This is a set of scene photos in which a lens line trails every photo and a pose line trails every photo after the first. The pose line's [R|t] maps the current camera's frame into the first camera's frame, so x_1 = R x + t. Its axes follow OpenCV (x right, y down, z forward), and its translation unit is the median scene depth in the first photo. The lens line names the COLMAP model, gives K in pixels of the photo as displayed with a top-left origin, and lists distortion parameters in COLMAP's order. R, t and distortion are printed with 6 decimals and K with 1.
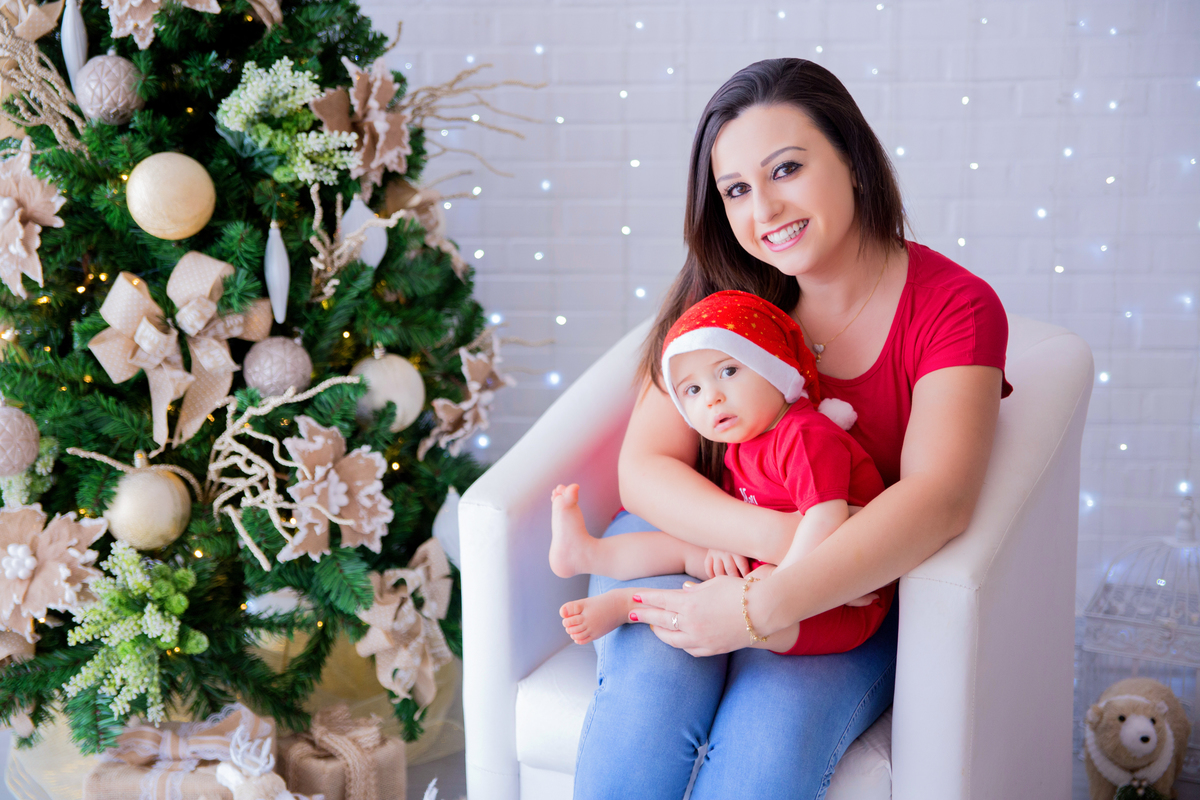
lens RADIAL K [[1797.3, 0, 596.6], [0, 1797.3, 401.3], [0, 0, 1]] dist [0.129090, 0.020563]
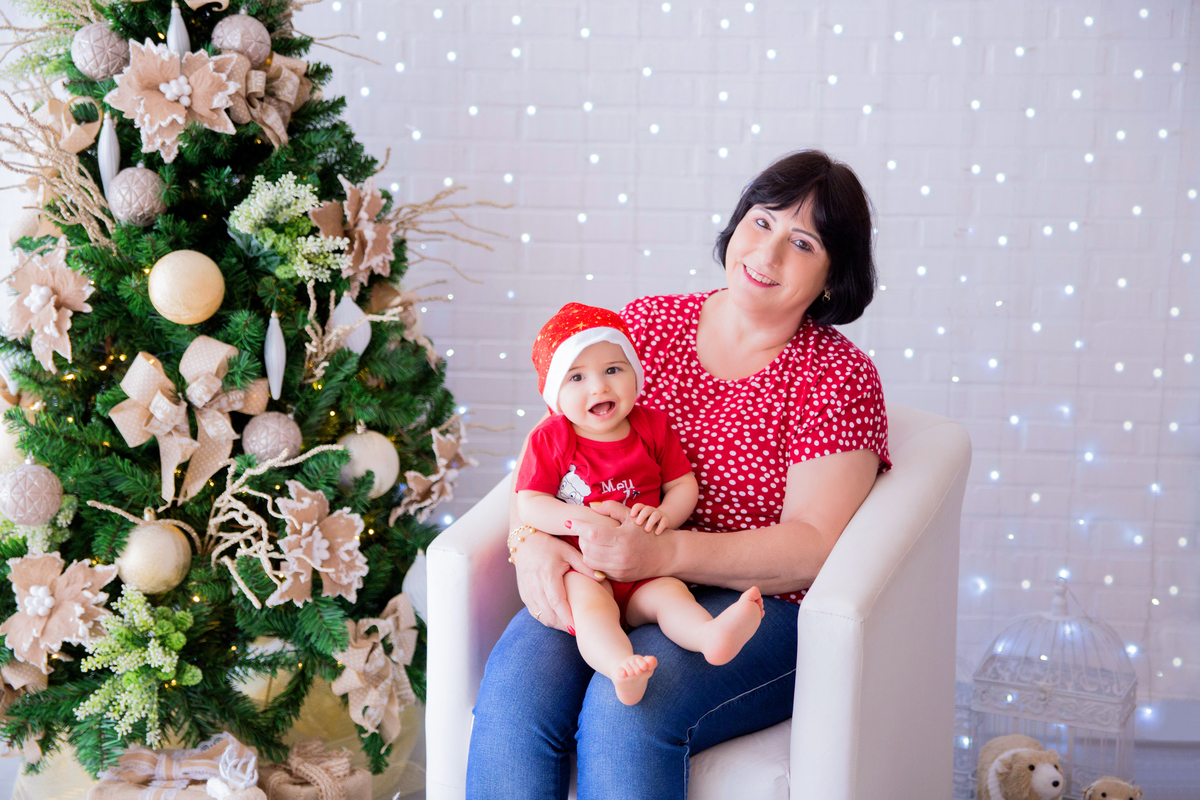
lens RADIAL K [[1709.9, 0, 595.7], [0, 1709.9, 403.3], [0, 0, 1]] dist [0.101686, 0.072454]
pose [[0.999452, 0.025634, 0.020932, 0.005832], [-0.023994, 0.996882, -0.075165, 0.036690], [-0.022793, 0.074621, 0.996951, -0.097057]]
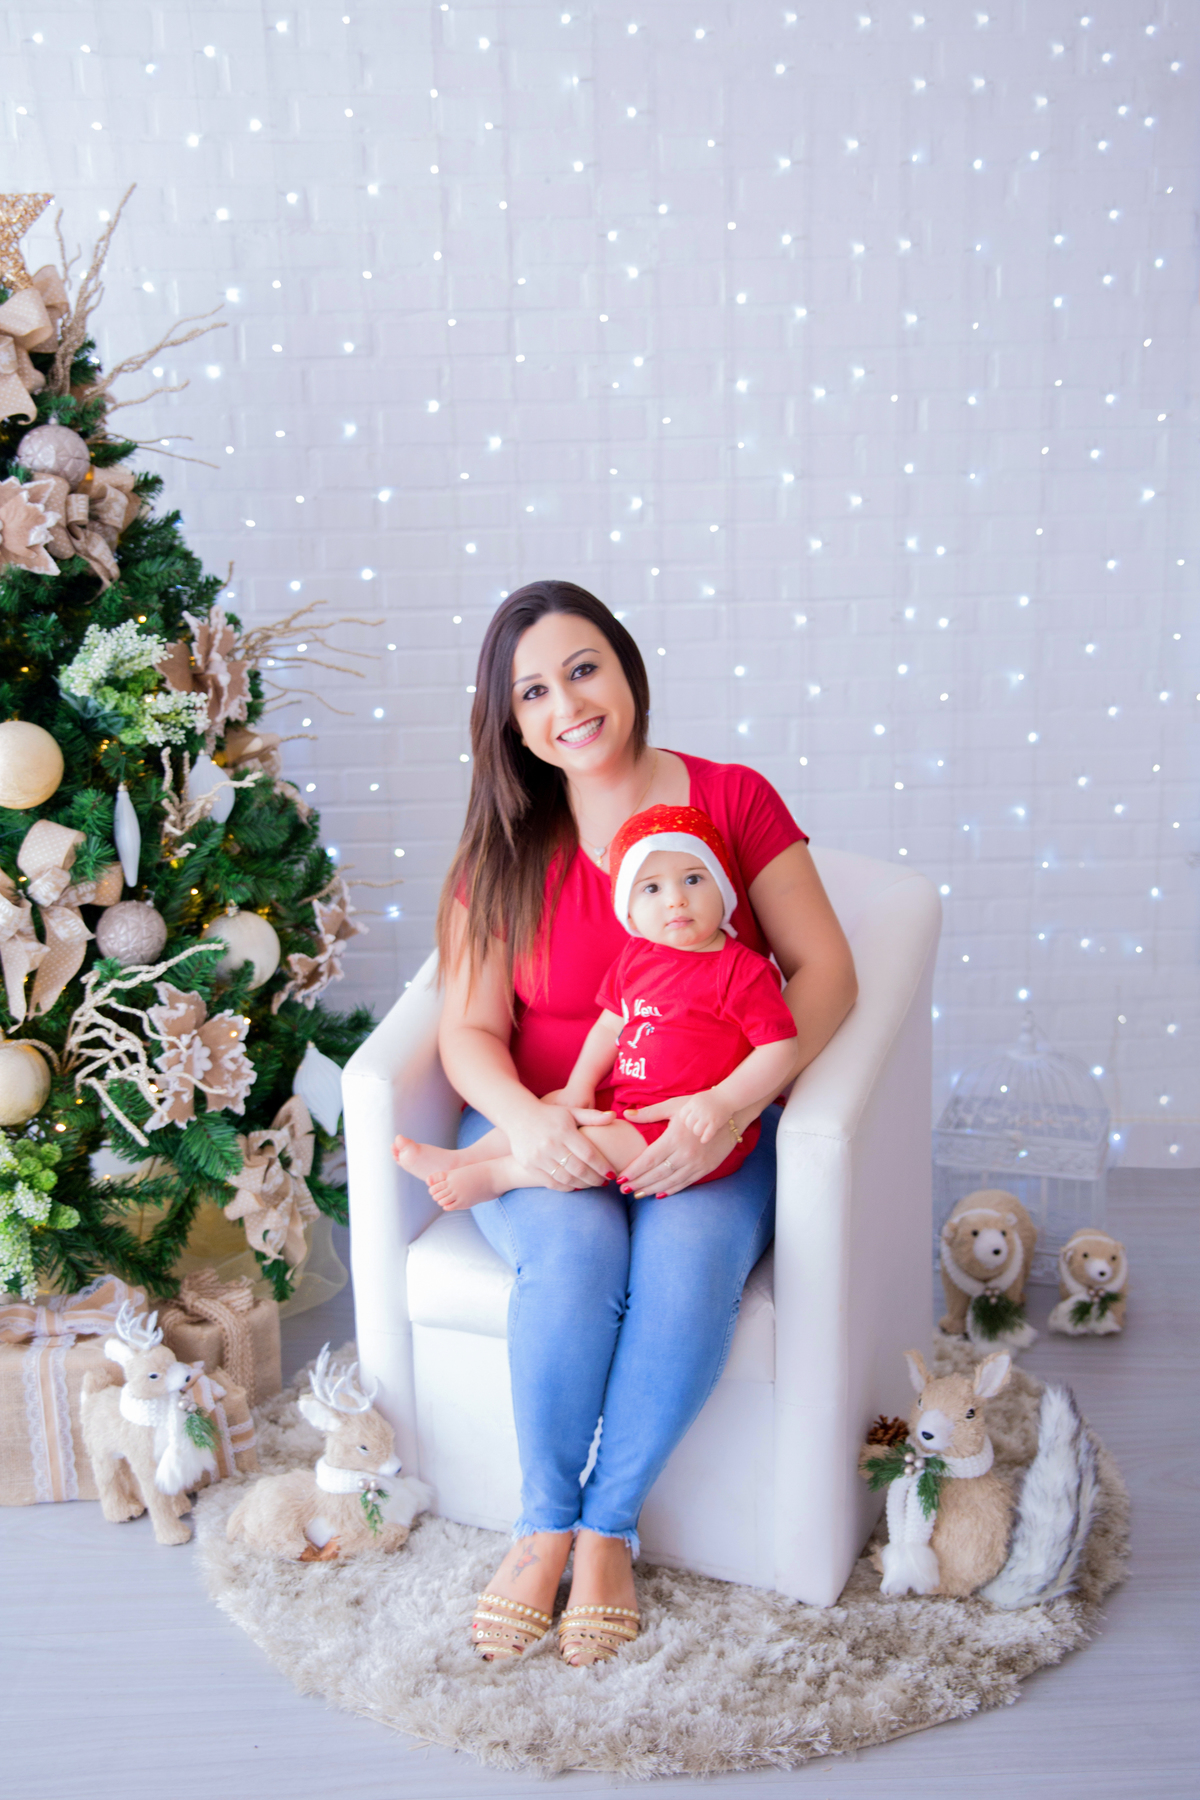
lens RADIAL K [[2052.0, 0, 604.7], [0, 2052.0, 914.4], [0, 0, 1]] dist [0.008151, 0.042473]
pose [[0.992264, -0.042064, 0.116800, -0.052302], [0.038438, 0.998712, 0.033125, -0.056011], [-0.118043, -0.028379, 0.992603, -0.136571]]
